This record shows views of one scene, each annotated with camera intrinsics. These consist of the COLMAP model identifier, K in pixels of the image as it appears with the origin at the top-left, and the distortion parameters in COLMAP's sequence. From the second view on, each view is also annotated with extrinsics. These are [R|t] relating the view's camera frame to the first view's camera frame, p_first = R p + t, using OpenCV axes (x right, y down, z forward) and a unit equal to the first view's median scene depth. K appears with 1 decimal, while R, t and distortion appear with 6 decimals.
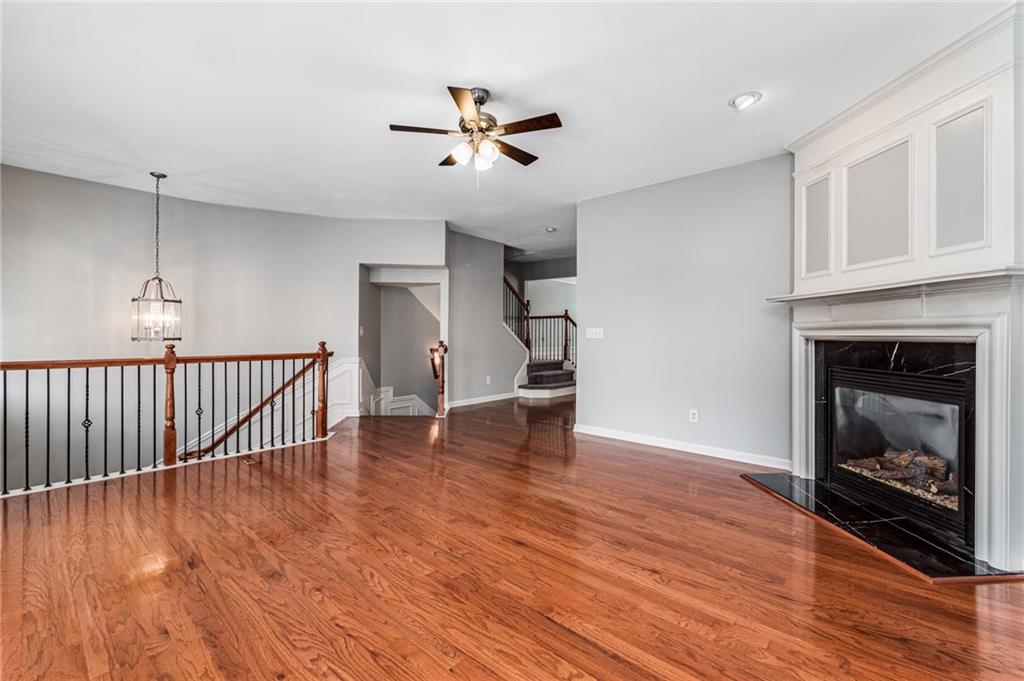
lens RADIAL K [[424.1, 0, 516.3], [0, 424.1, 335.7], [0, 0, 1]] dist [0.001810, 0.000117]
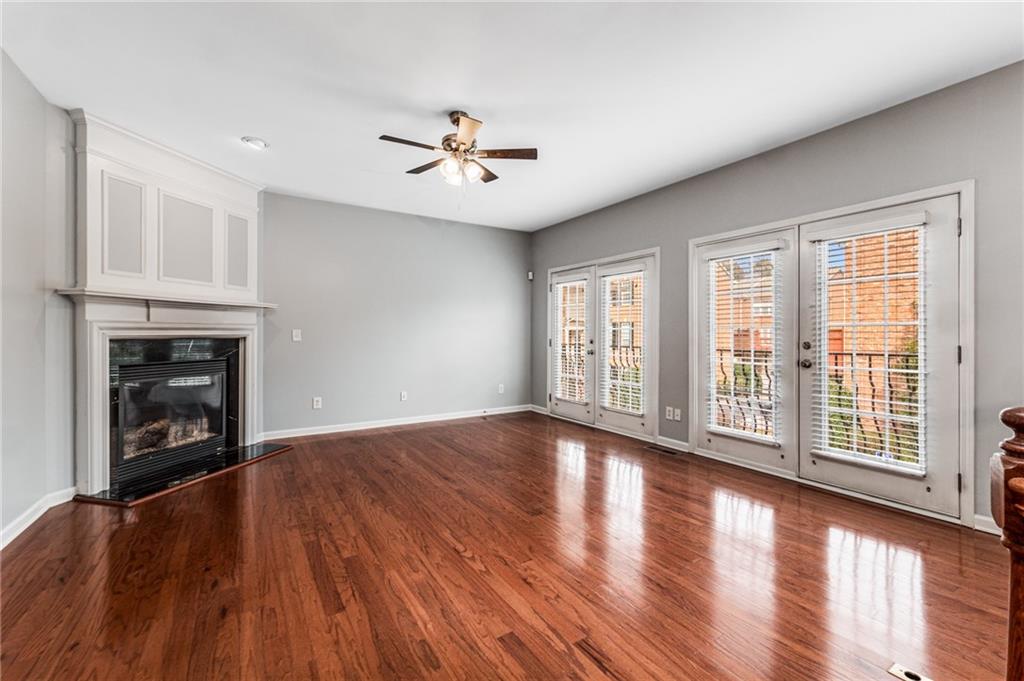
lens RADIAL K [[424.1, 0, 511.5], [0, 424.1, 334.7], [0, 0, 1]] dist [0.001810, 0.000117]
pose [[-0.957951, -0.002783, 0.286917, -0.572569], [-0.000454, 0.999966, 0.008181, -0.015002], [-0.286930, 0.007707, -0.957920, 2.139012]]
